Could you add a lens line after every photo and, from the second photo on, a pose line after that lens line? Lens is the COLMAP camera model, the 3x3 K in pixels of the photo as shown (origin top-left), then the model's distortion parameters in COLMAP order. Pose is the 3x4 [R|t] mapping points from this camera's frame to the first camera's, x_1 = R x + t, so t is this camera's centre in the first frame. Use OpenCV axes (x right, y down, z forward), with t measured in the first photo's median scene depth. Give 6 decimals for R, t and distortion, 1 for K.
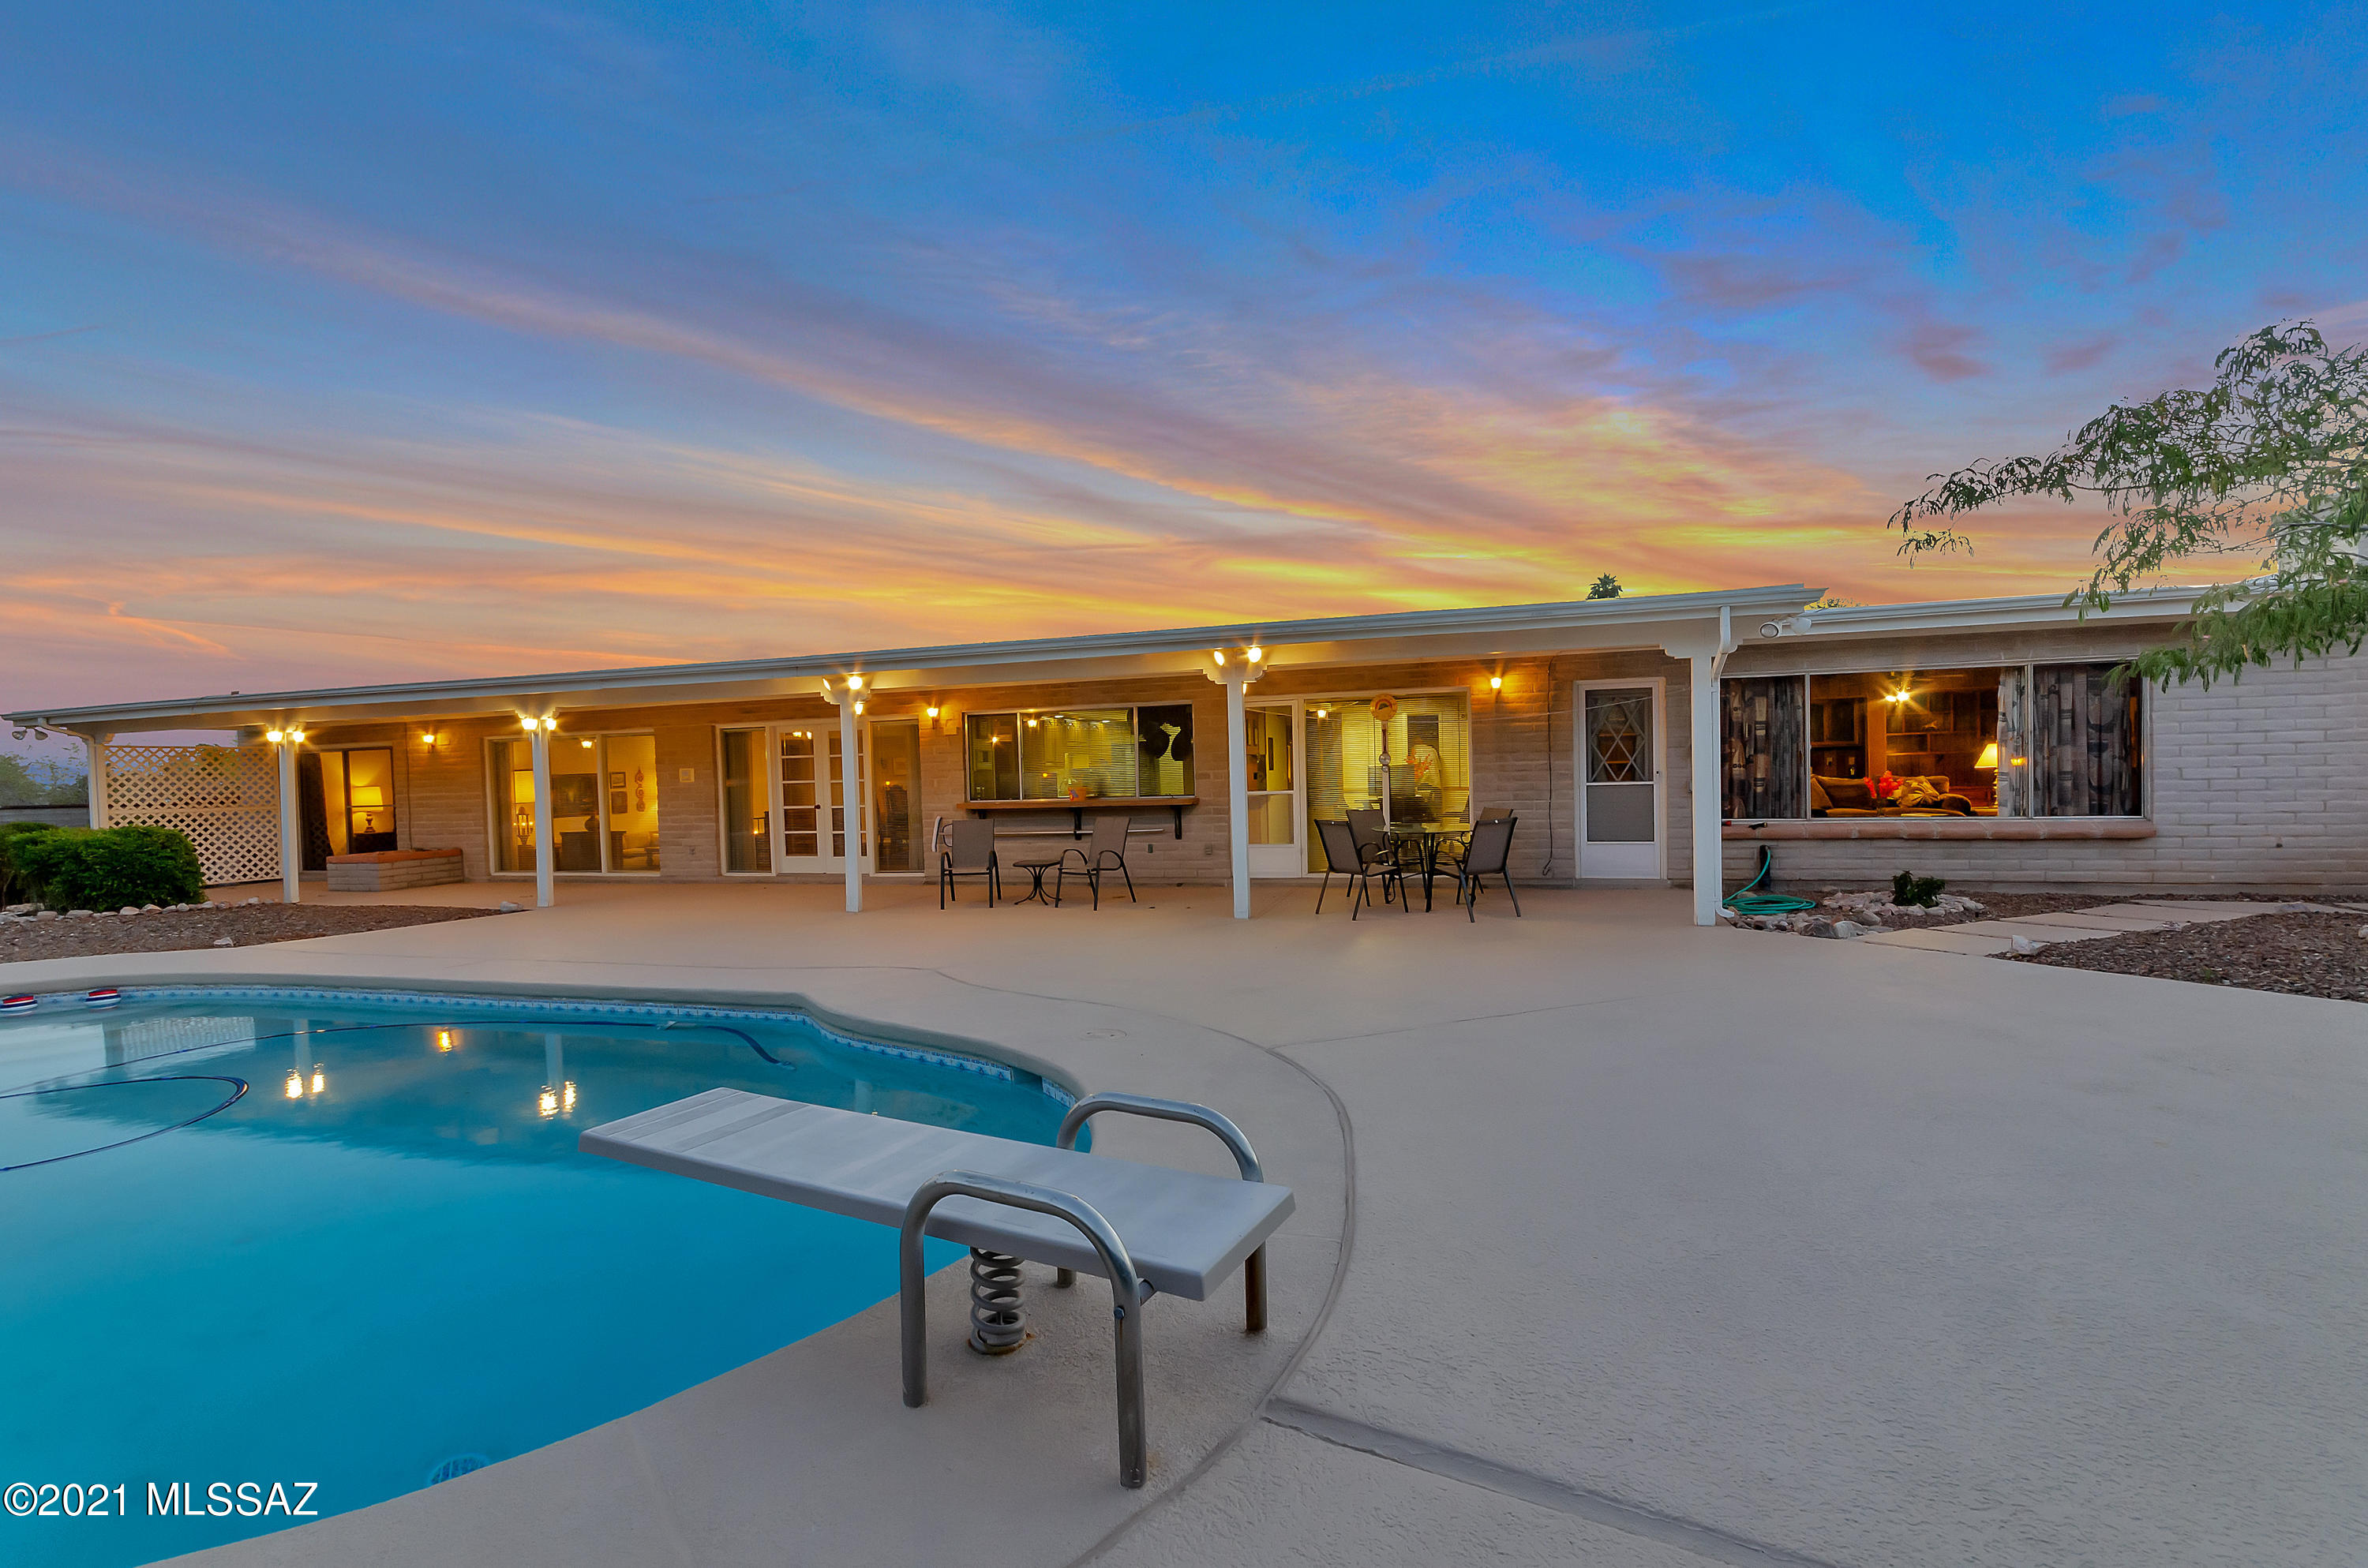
lens RADIAL K [[1031.7, 0, 1179.8], [0, 1031.7, 792.1], [0, 0, 1]] dist [0.007867, 0.001555]
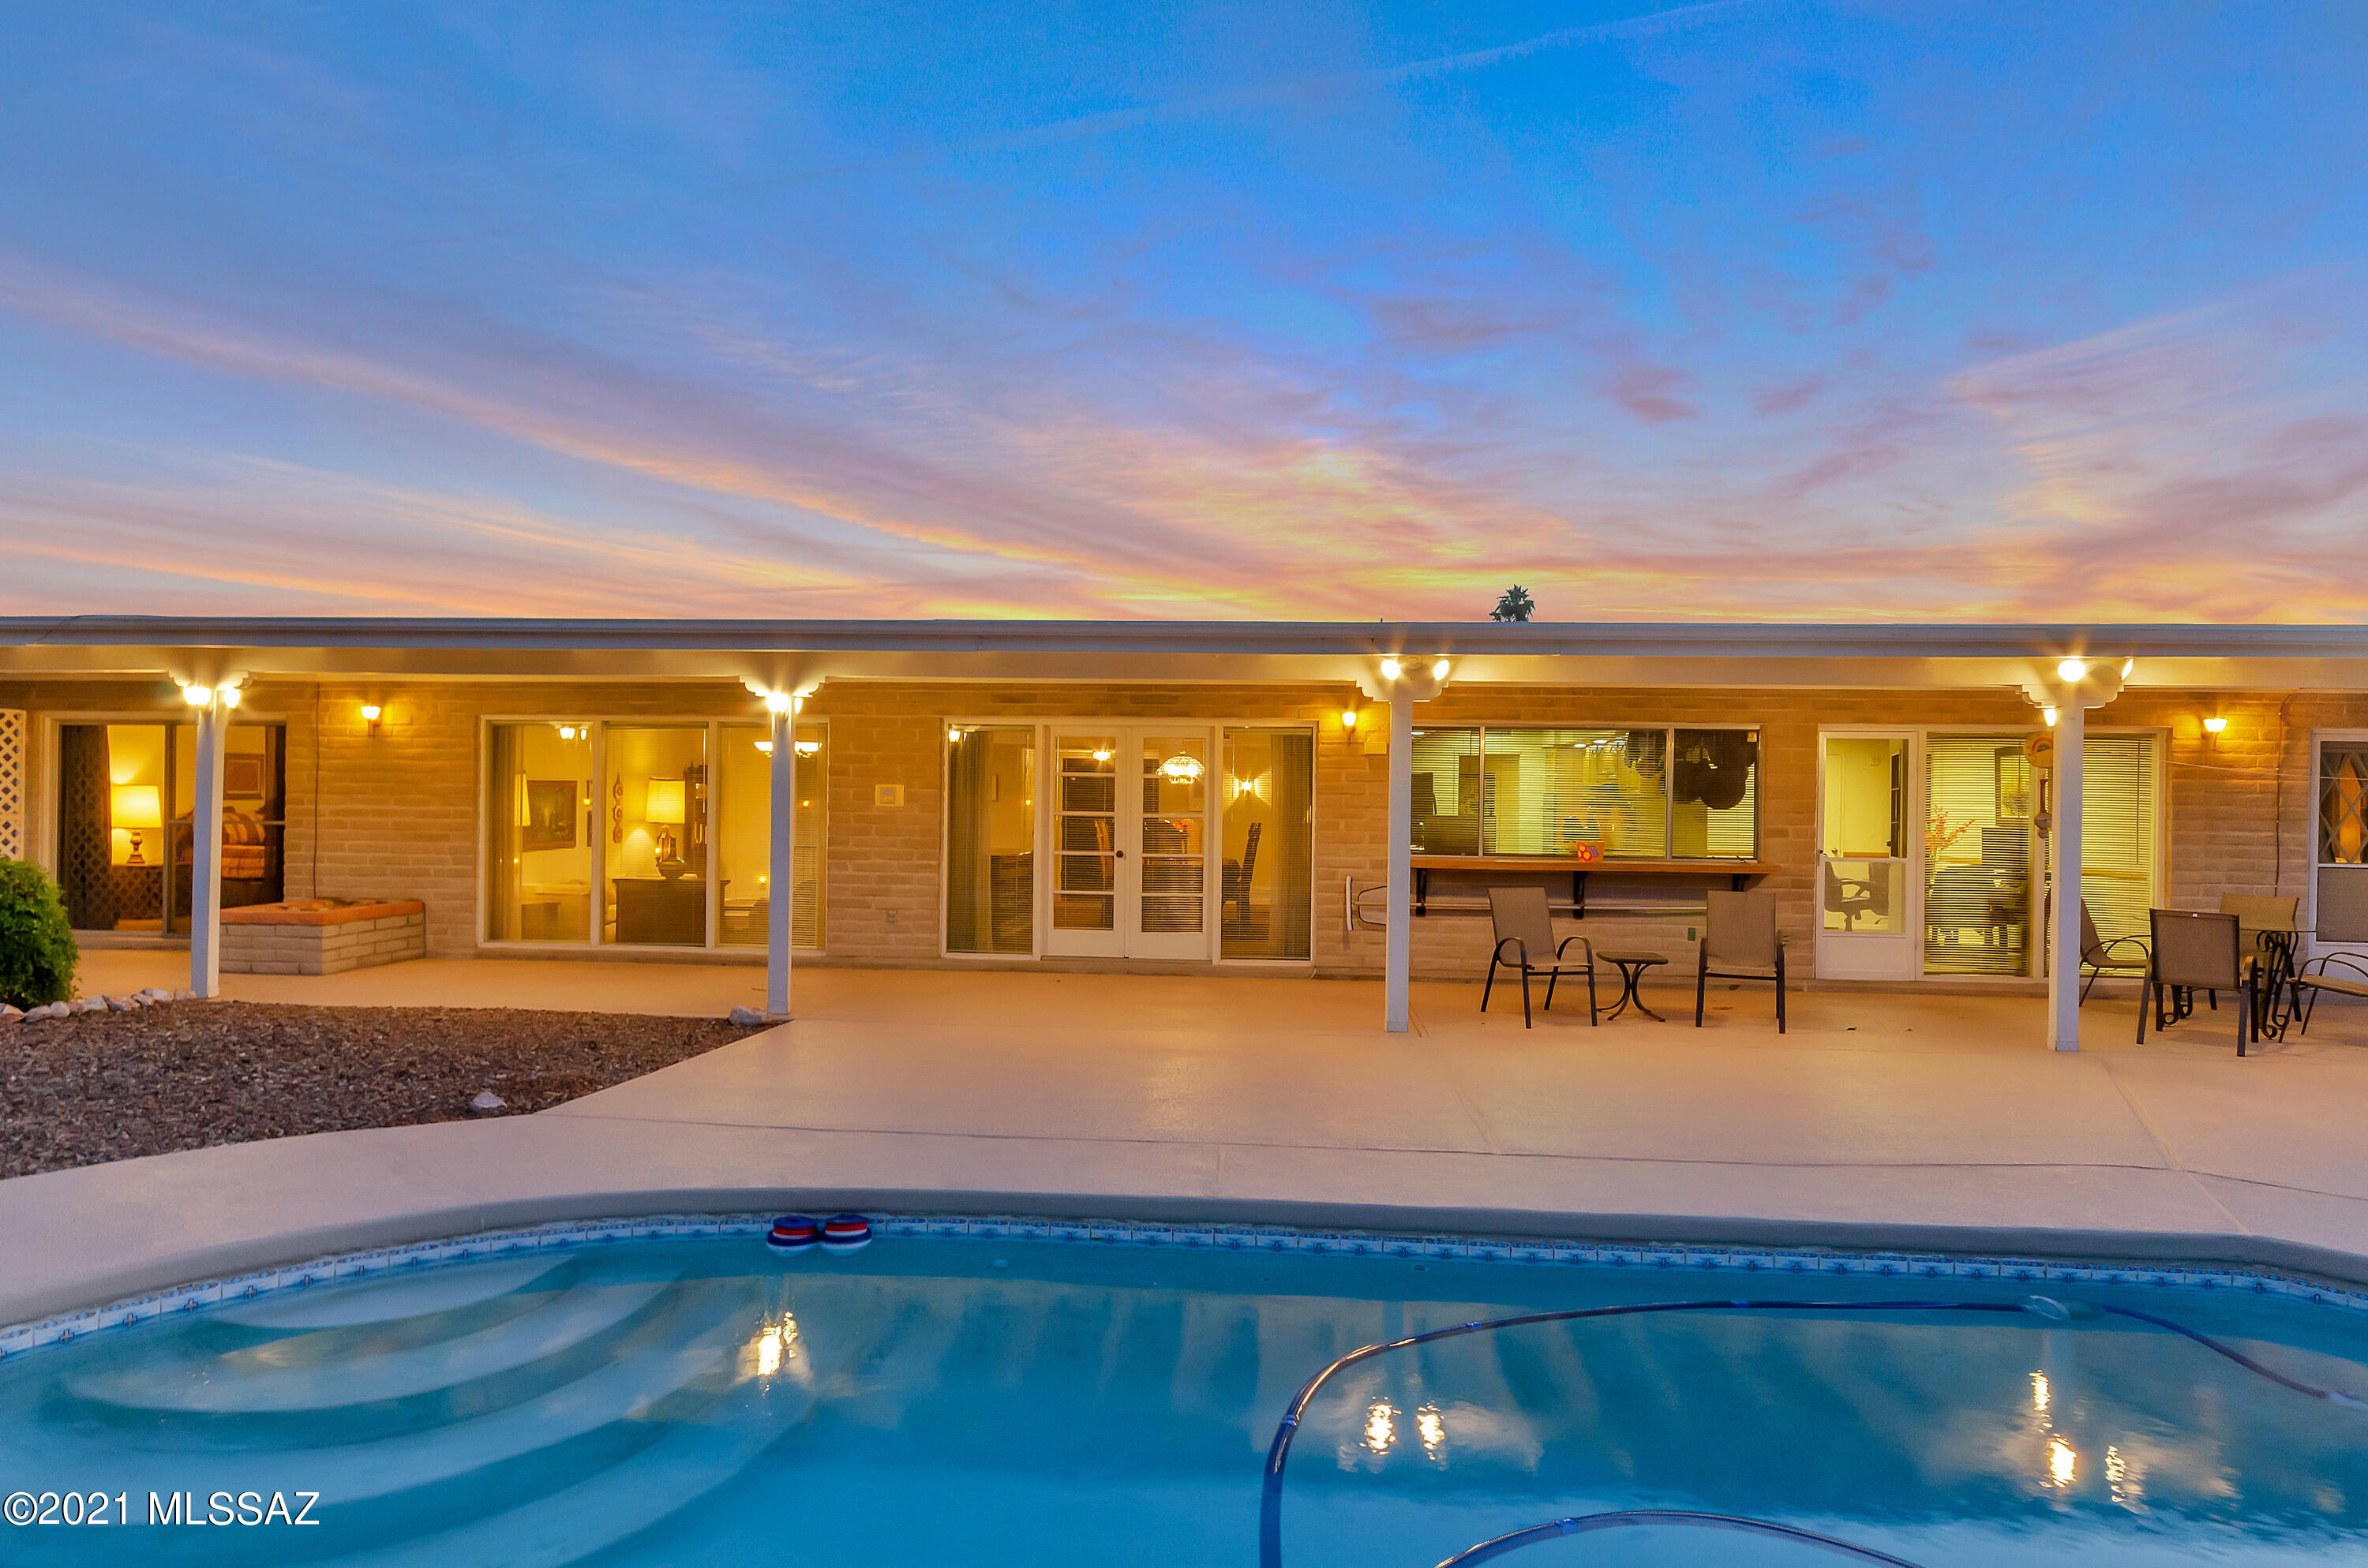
lens RADIAL K [[1272.8, 0, 1177.6], [0, 1272.8, 794.8], [0, 0, 1]] dist [0.009567, -0.006646]
pose [[0.973719, 0.045221, 0.223220, -0.505300], [-0.037799, 0.998585, -0.037415, 0.005811], [-0.224596, 0.027994, 0.974050, 0.221428]]
